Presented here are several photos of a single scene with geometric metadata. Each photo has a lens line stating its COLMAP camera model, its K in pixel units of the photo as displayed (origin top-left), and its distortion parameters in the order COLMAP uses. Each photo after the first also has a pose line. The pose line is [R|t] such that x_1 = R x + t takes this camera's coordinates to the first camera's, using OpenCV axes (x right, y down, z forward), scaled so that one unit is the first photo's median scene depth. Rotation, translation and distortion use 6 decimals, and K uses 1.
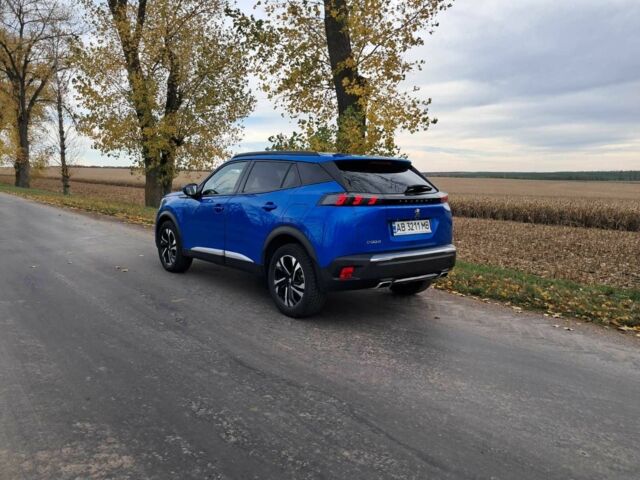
lens RADIAL K [[513.7, 0, 320.0], [0, 513.7, 240.0], [0, 0, 1]] dist [0.010703, 0.002942]
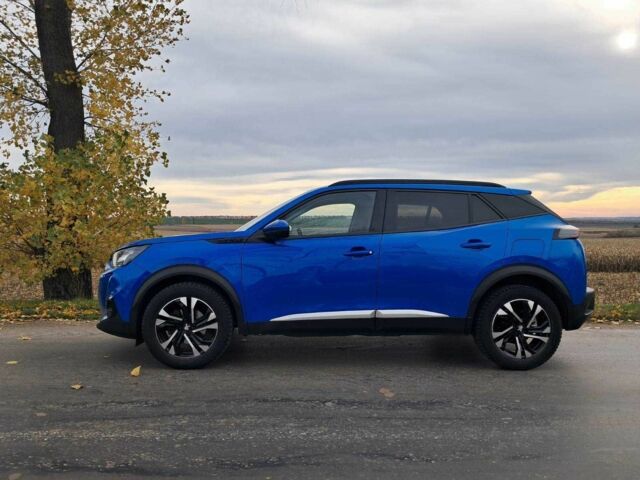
lens RADIAL K [[511.0, 0, 306.1], [0, 511.0, 238.1], [0, 0, 1]] dist [0.041832, -0.067644]
pose [[0.624901, -0.028003, 0.780202, -0.931900], [0.101842, 0.993741, -0.045903, -0.066794], [-0.774033, 0.108142, 0.623841, 0.708768]]
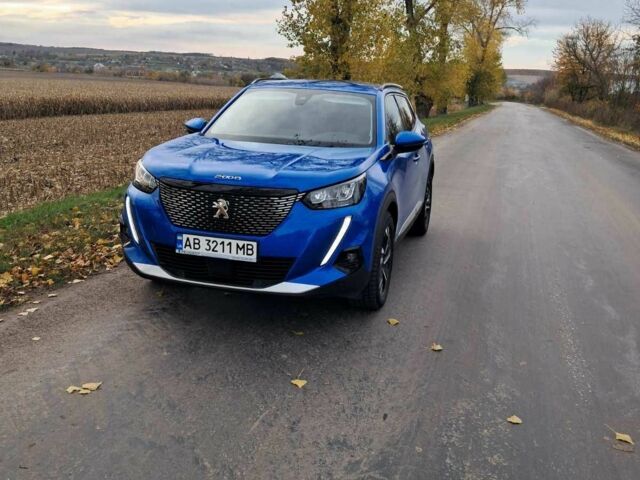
lens RADIAL K [[676.5, 0, 320.0], [0, 676.5, 240.0], [0, 0, 1]] dist [0.095328, -0.196877]
pose [[-0.567573, -0.228787, 0.790896, -1.115644], [0.039652, 0.951905, 0.303818, -0.306006], [-0.822367, 0.203799, -0.531204, 1.972401]]
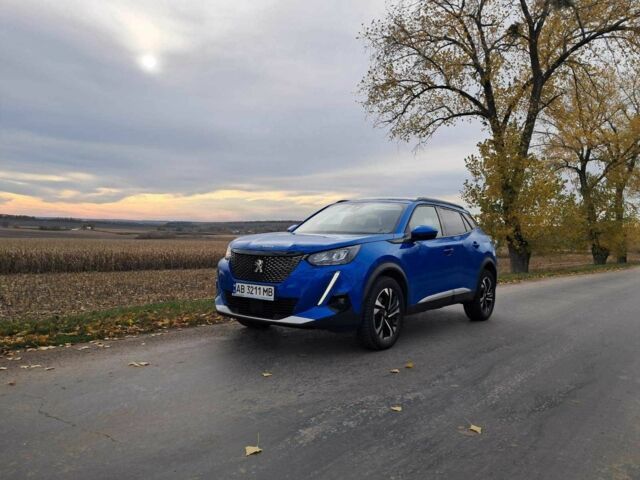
lens RADIAL K [[513.7, 0, 320.0], [0, 513.7, 240.0], [0, 0, 1]] dist [0.010703, 0.002942]
pose [[-0.220697, -0.027717, 0.974949, -1.333816], [0.082830, 0.995452, 0.047049, -0.177718], [-0.971819, 0.091139, -0.217397, 1.714067]]
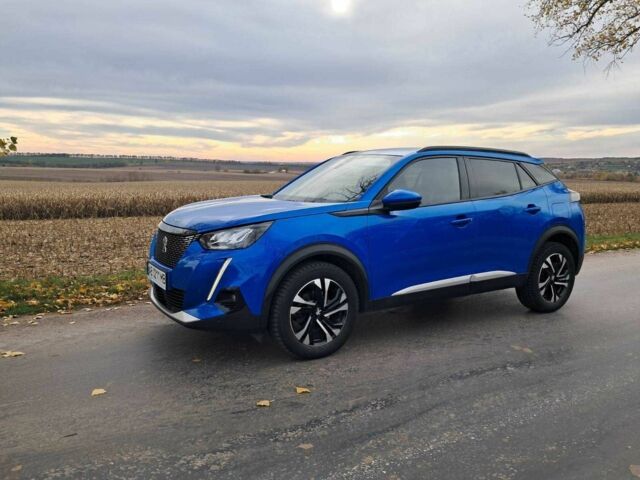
lens RADIAL K [[515.3, 0, 313.8], [0, 515.3, 235.4], [0, 0, 1]] dist [0.029145, -0.034135]
pose [[0.149562, -0.133631, 0.979681, -1.117692], [0.108641, 0.987047, 0.118051, -0.176902], [-0.982766, 0.088777, 0.162142, 1.269598]]
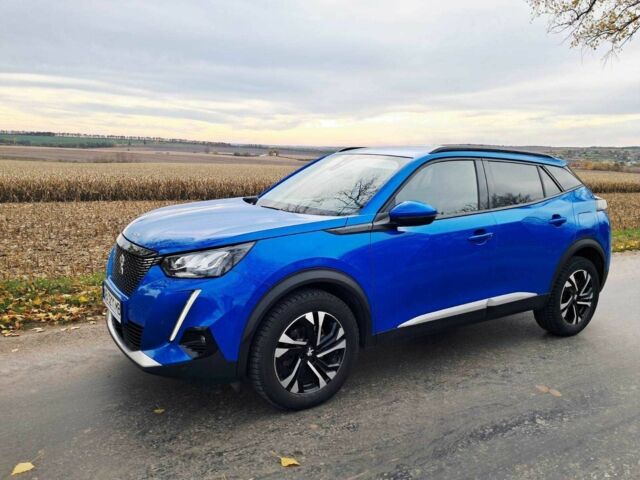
lens RADIAL K [[513.7, 0, 320.0], [0, 513.7, 240.0], [0, 0, 1]] dist [0.010703, 0.002942]
pose [[0.120730, -0.171016, 0.977843, -0.970526], [0.091163, 0.982796, 0.160626, -0.204563], [-0.988491, 0.069750, 0.134244, 1.291275]]
